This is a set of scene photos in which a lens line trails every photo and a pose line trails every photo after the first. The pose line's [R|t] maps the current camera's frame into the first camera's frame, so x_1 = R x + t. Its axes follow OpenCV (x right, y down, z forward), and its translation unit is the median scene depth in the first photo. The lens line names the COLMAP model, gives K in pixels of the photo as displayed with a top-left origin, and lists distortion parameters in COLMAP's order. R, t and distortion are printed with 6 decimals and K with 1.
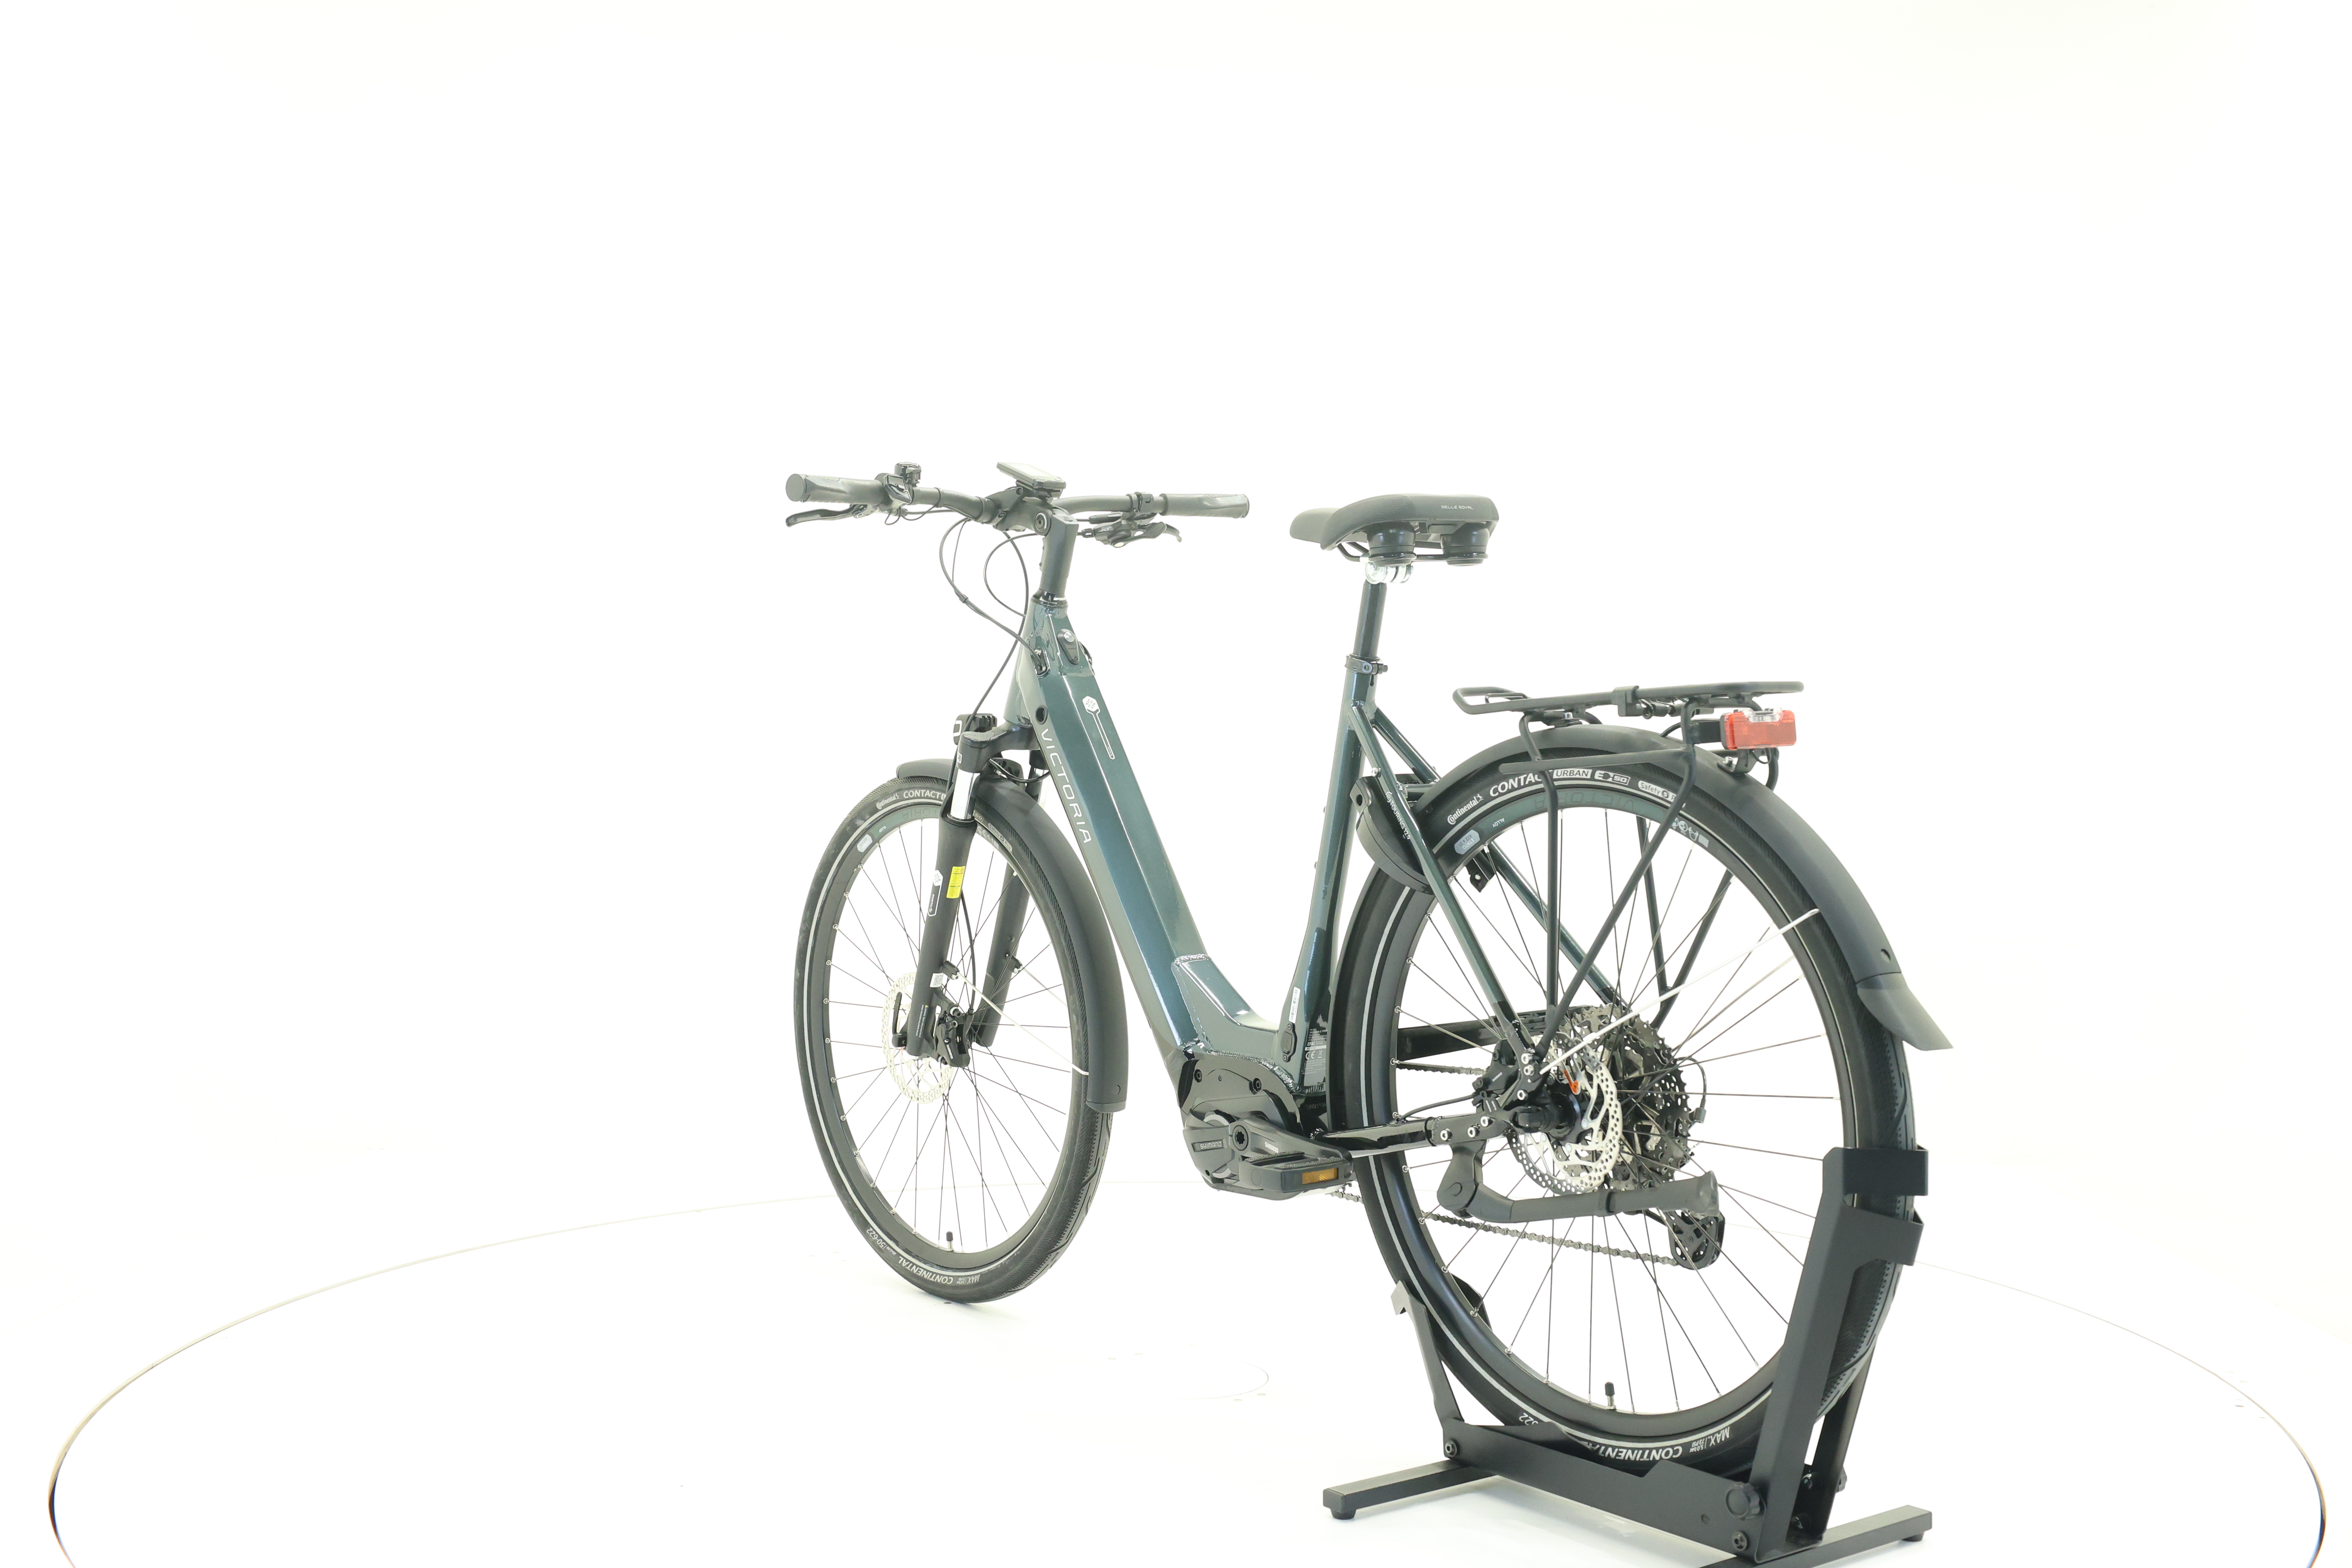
lens RADIAL K [[2445.1, 0, 1176.0], [0, 2445.1, 784.0], [0, 0, 1]] dist [-0.001962, -0.001522]
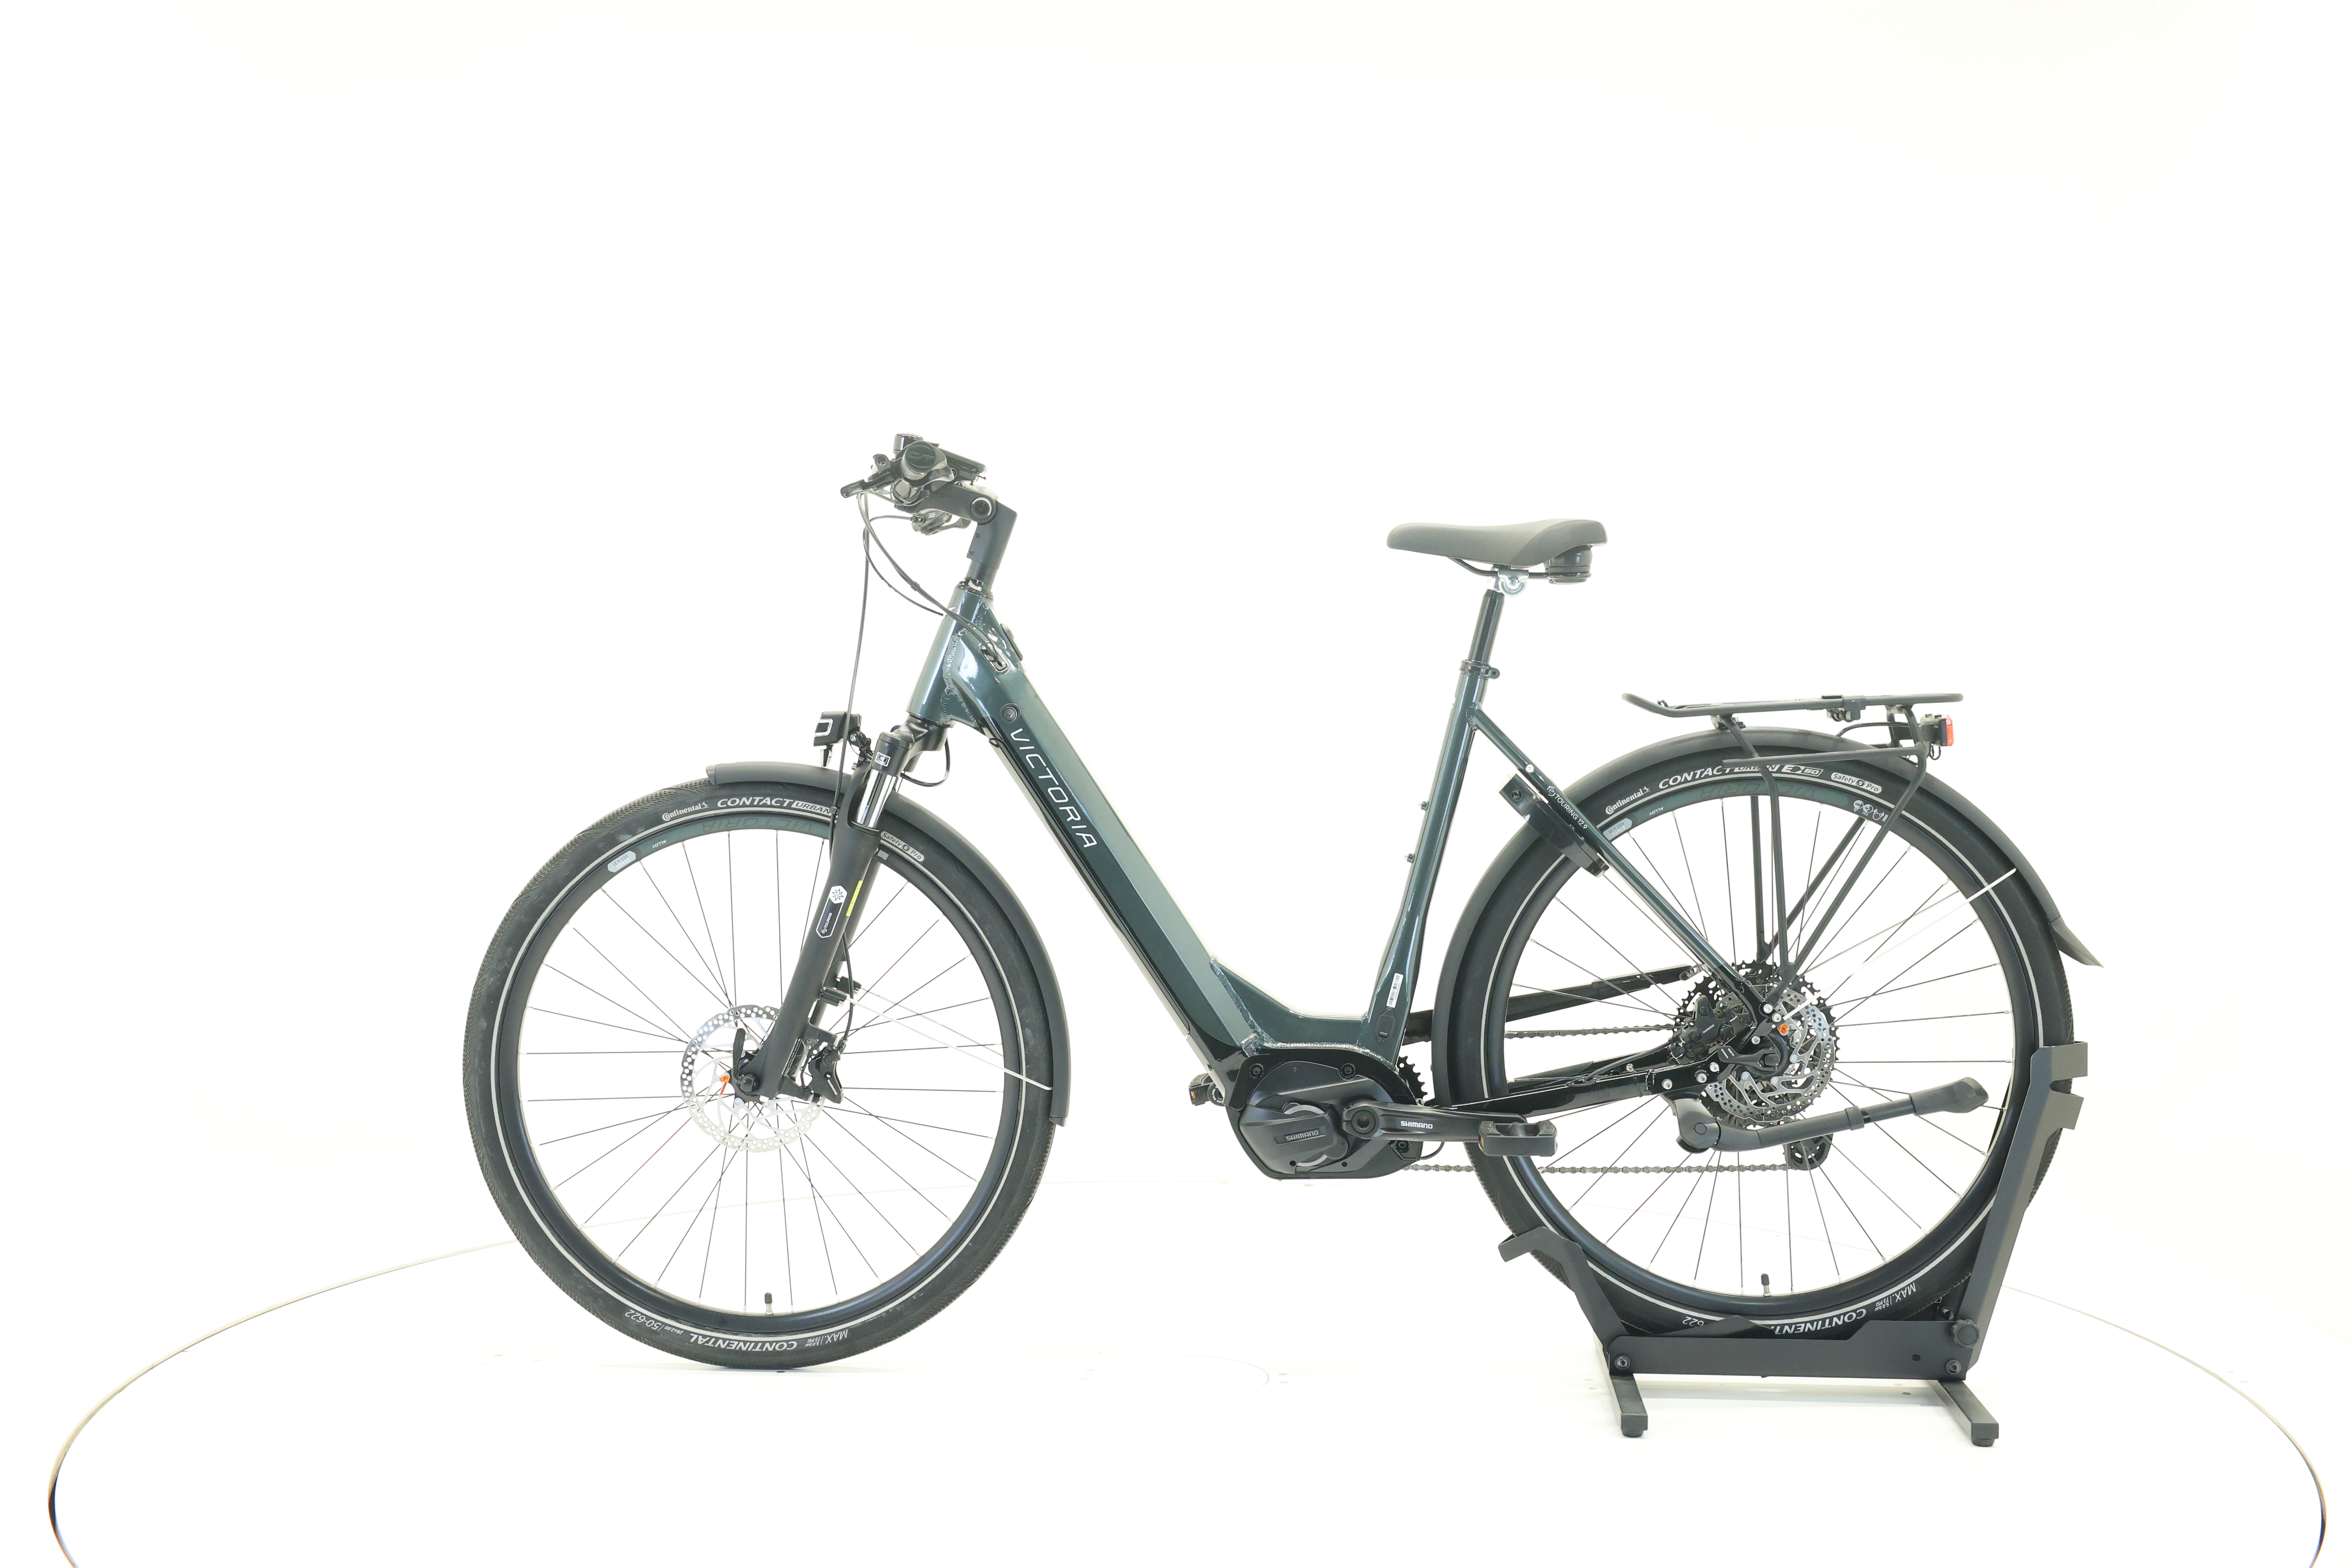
lens RADIAL K [[2445.1, 0, 1176.0], [0, 2445.1, 784.0], [0, 0, 1]] dist [-0.001962, -0.001522]
pose [[0.671127, -0.024018, 0.740953, -0.858913], [0.015293, 0.999711, 0.018554, -0.021283], [-0.741184, -0.001120, 0.671300, 0.390185]]
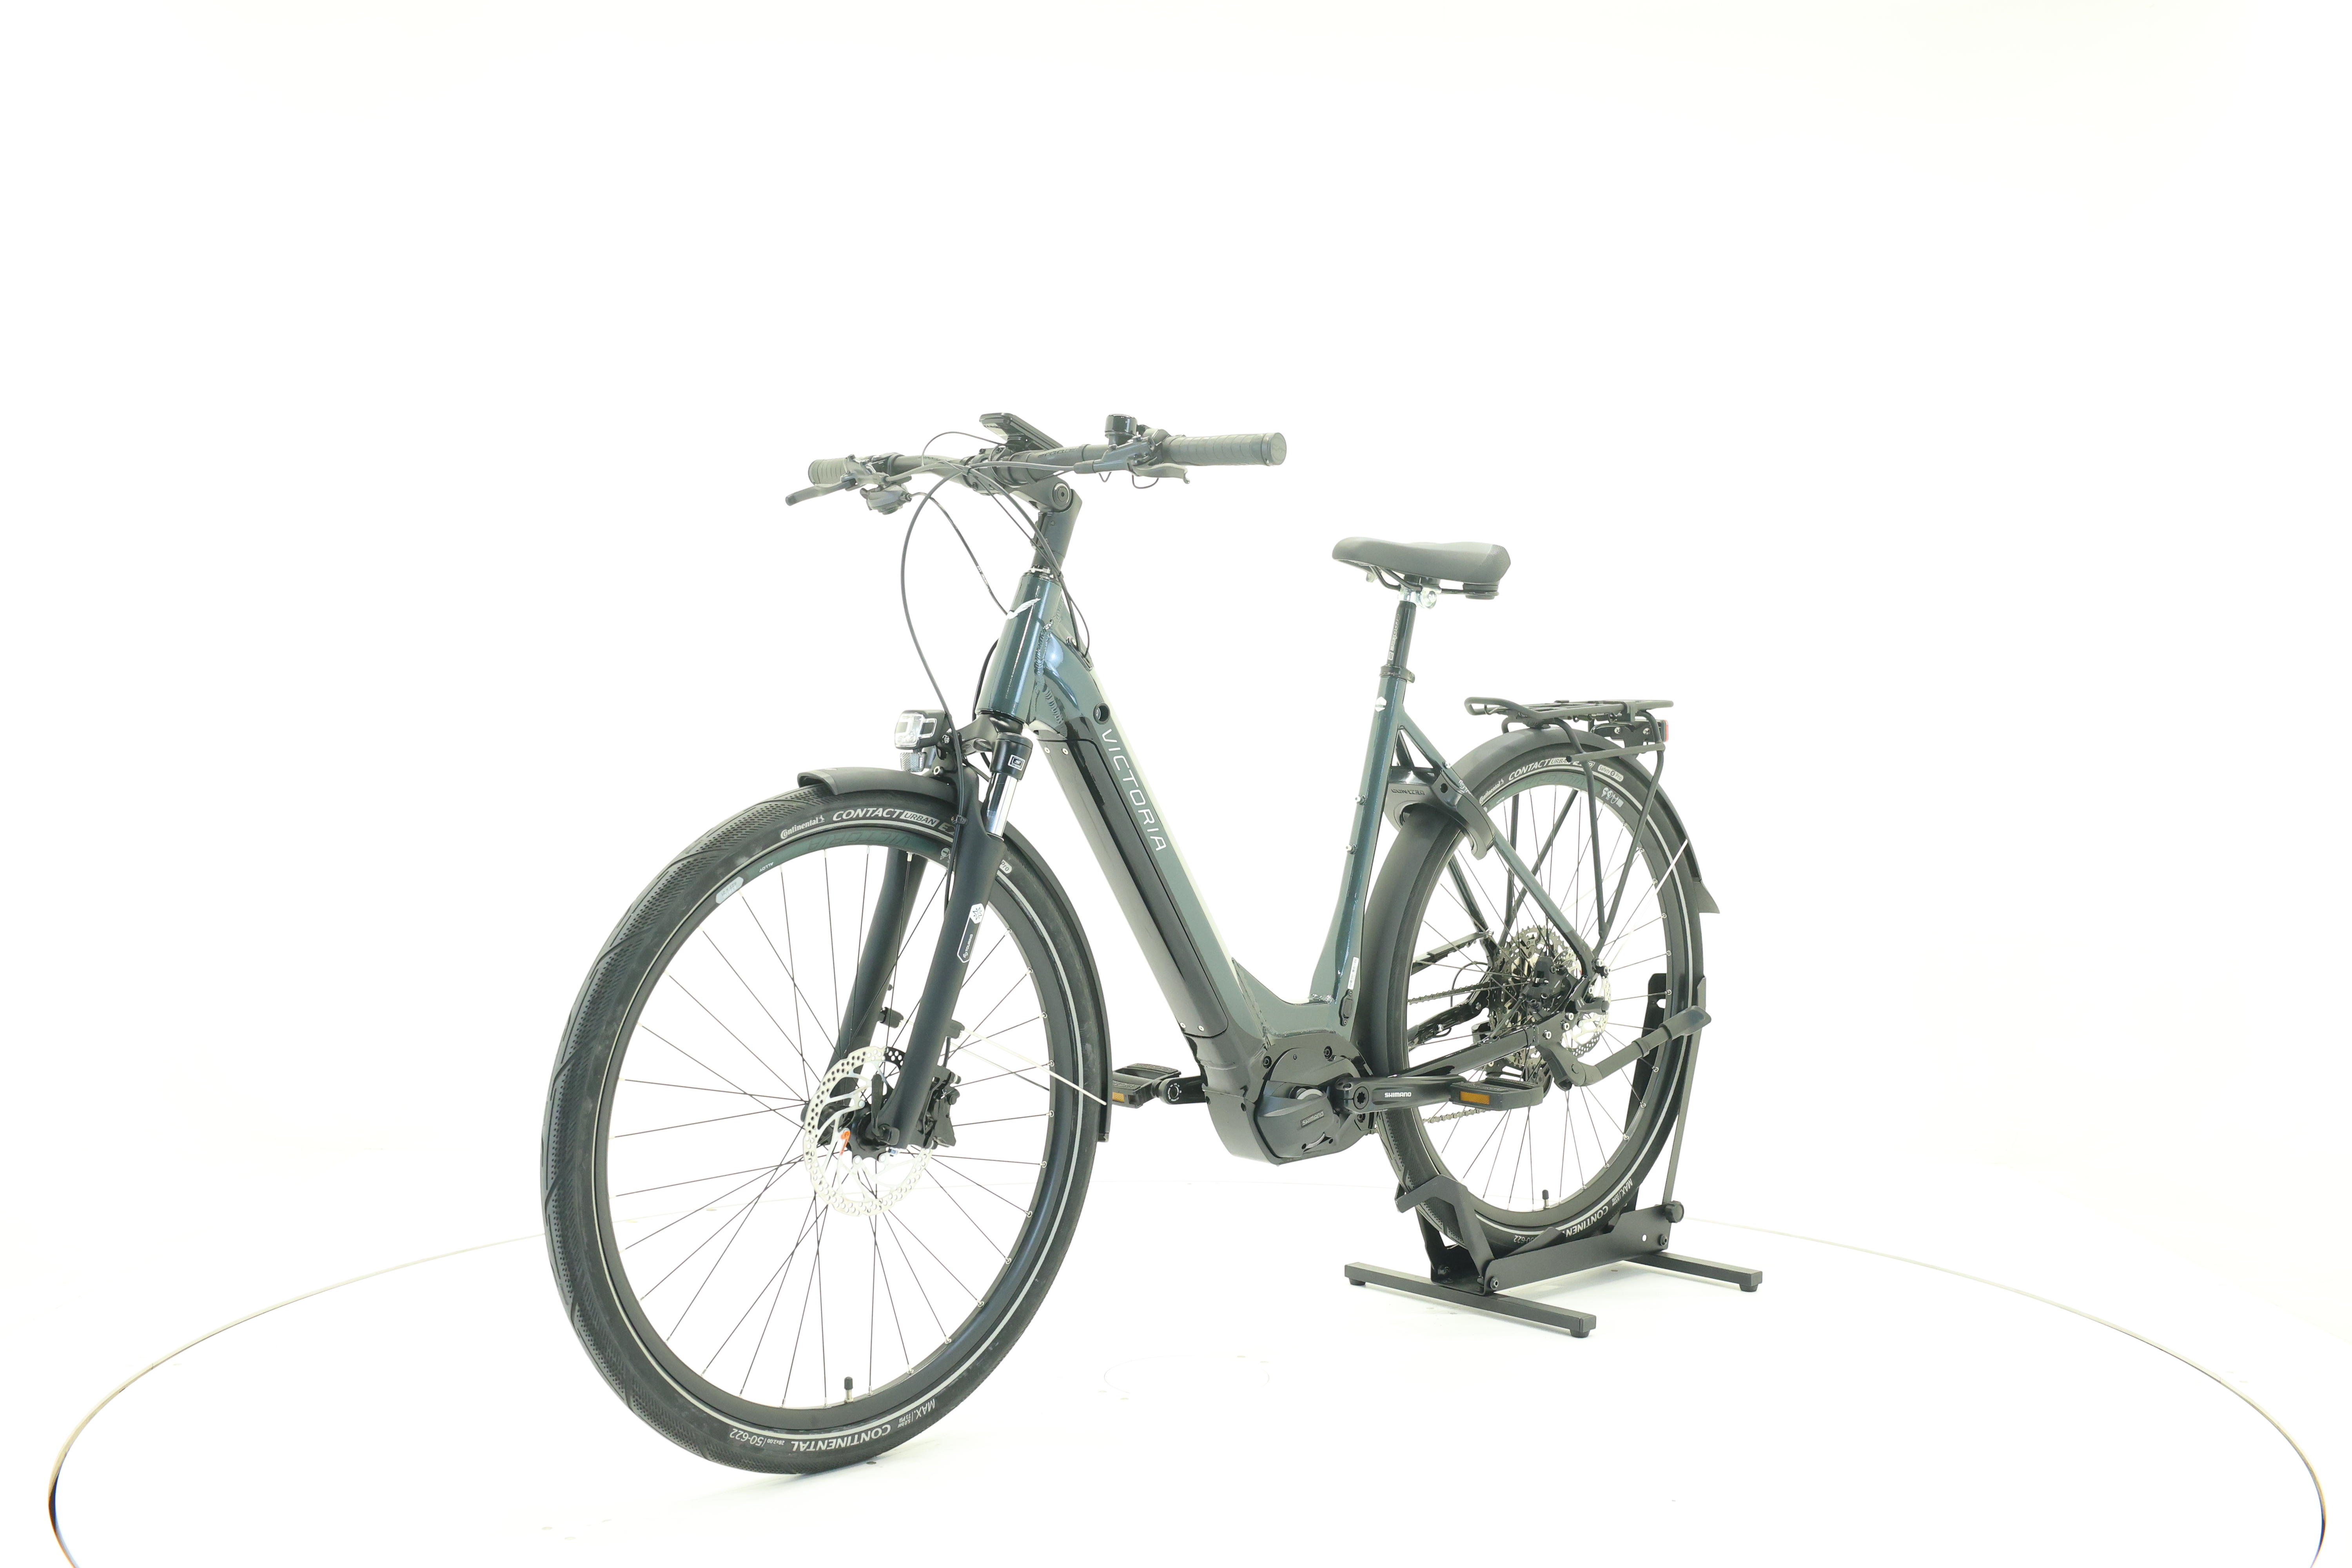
lens RADIAL K [[2445.1, 0, 1176.0], [0, 2445.1, 784.0], [0, 0, 1]] dist [-0.001962, -0.001522]
pose [[-0.096859, -0.031576, 0.994797, -1.149069], [0.012613, 0.999377, 0.032949, -0.037938], [-0.995218, 0.015739, -0.096400, 1.284306]]
